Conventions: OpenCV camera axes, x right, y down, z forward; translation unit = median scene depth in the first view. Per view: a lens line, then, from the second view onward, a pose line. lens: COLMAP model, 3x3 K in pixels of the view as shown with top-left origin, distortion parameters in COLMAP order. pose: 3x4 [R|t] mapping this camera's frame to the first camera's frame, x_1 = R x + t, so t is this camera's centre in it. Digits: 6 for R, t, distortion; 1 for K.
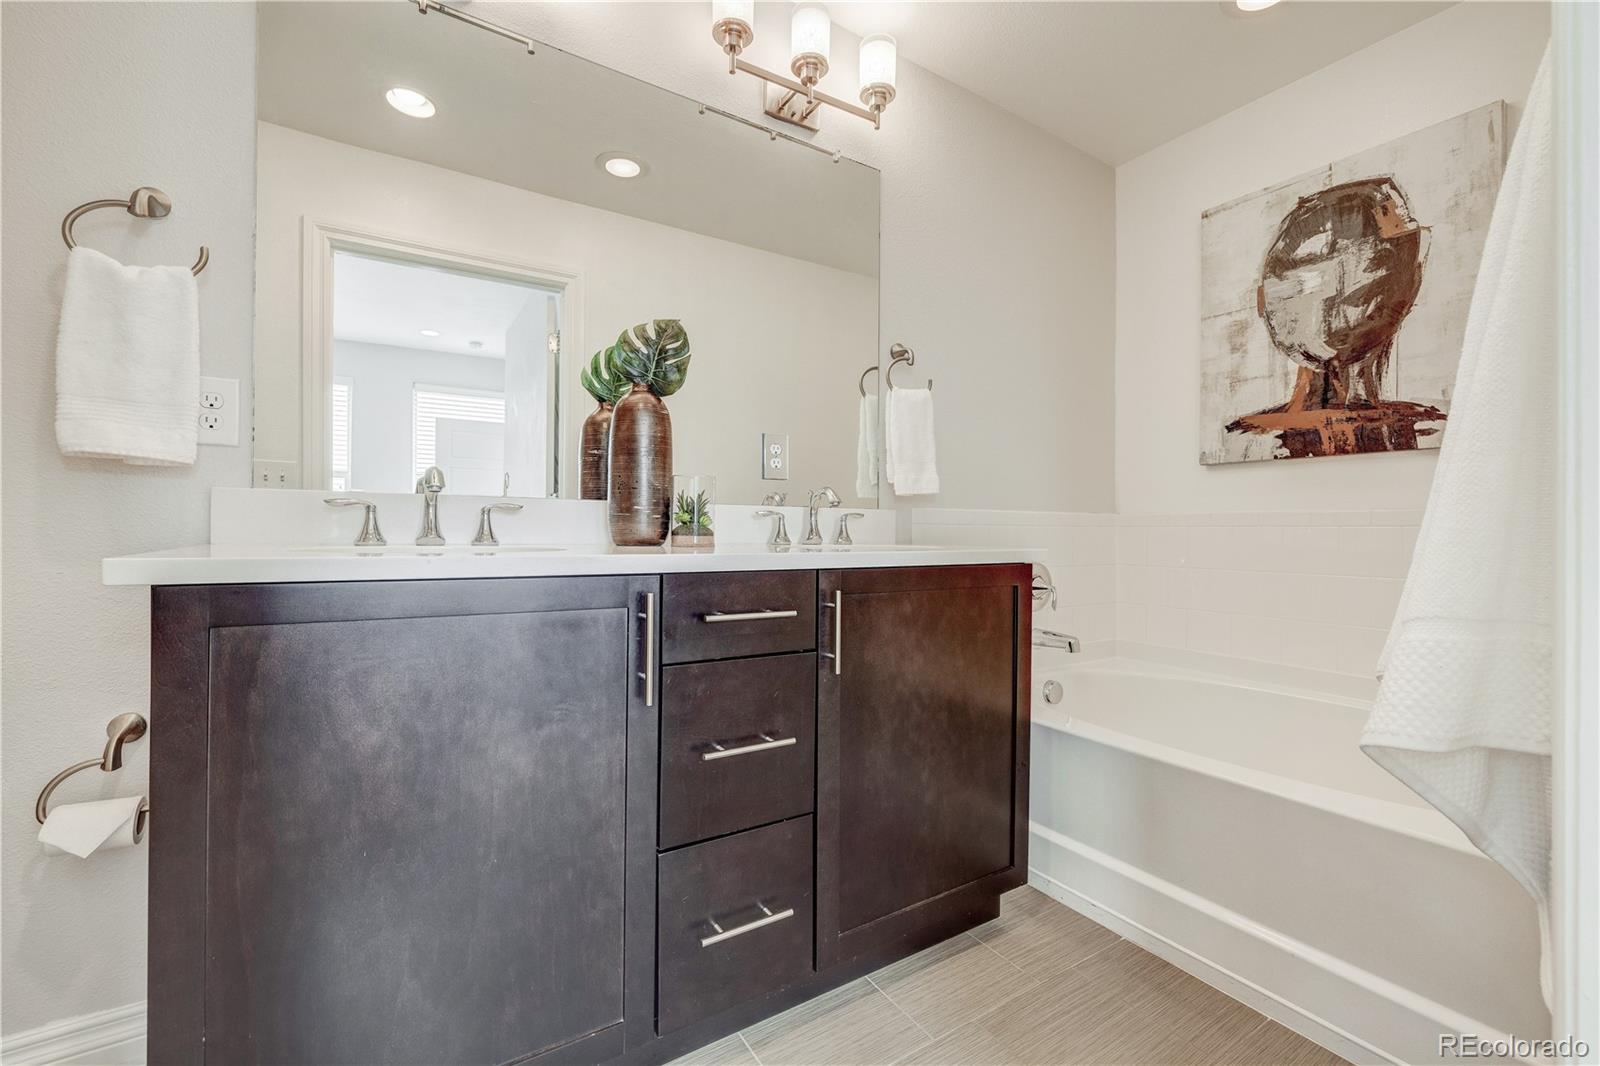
lens RADIAL K [[671.1, 0, 802.2], [0, 671.1, 531.0], [0, 0, 1]] dist [0.000547, 0.000020]
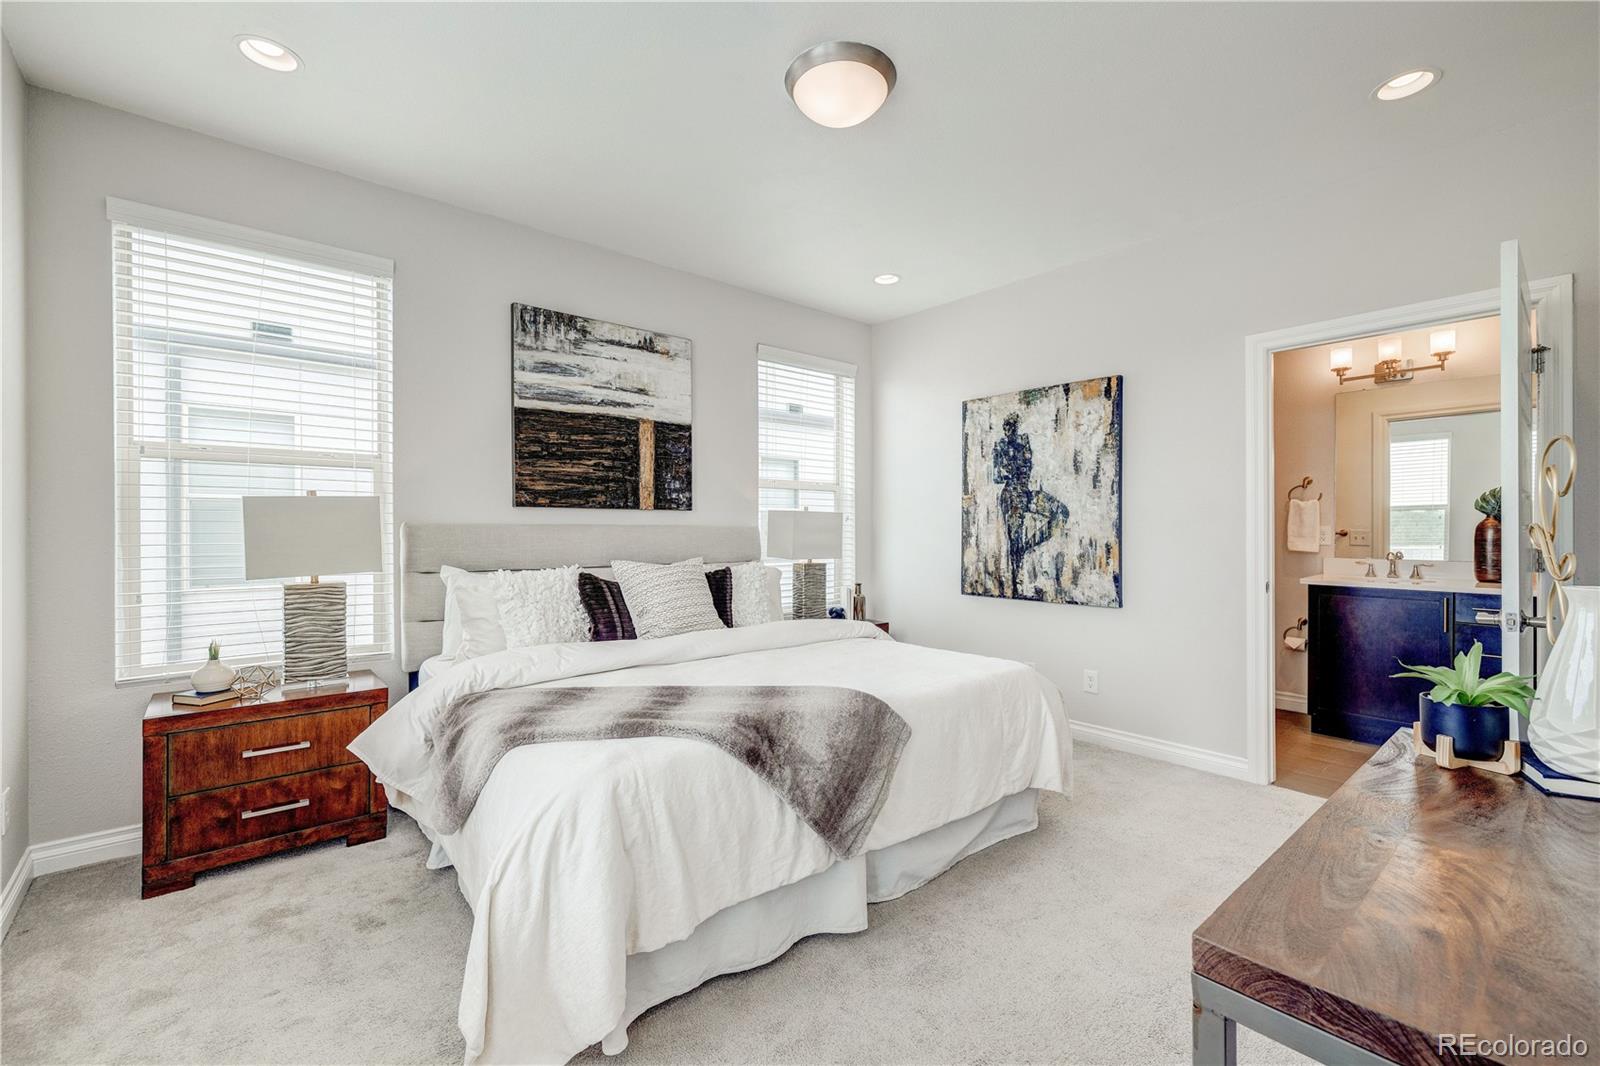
lens RADIAL K [[673.6, 0, 802.5], [0, 673.6, 528.5], [0, 0, 1]] dist [0.011618, 0.000045]
pose [[0.158200, -0.004236, -0.987398, 1.292680], [0.001706, 0.999990, -0.004017, -0.121845], [0.987406, -0.001049, 0.158205, -1.328598]]
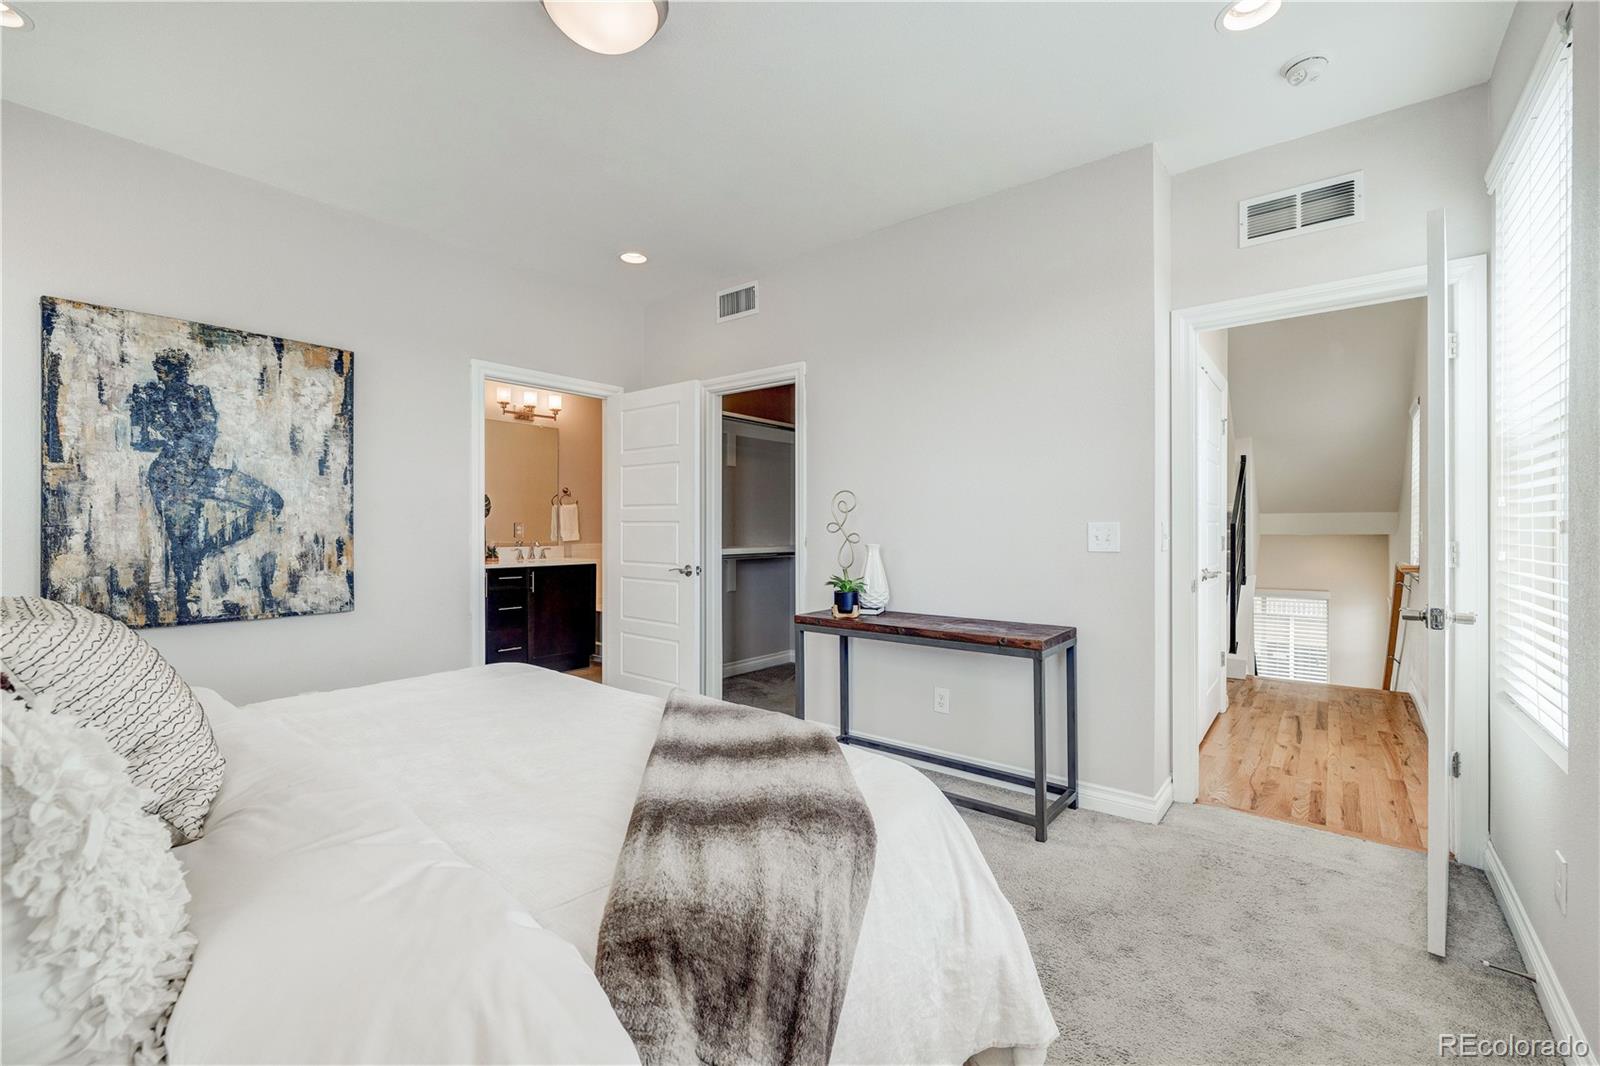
lens RADIAL K [[671.1, 0, 802.2], [0, 671.1, 531.0], [0, 0, 1]] dist [0.000547, 0.000020]
pose [[0.943691, -0.002714, 0.330817, 0.150398], [-0.000050, 0.999965, 0.008347, -0.120687], [-0.330828, -0.007894, 0.943658, -2.076017]]
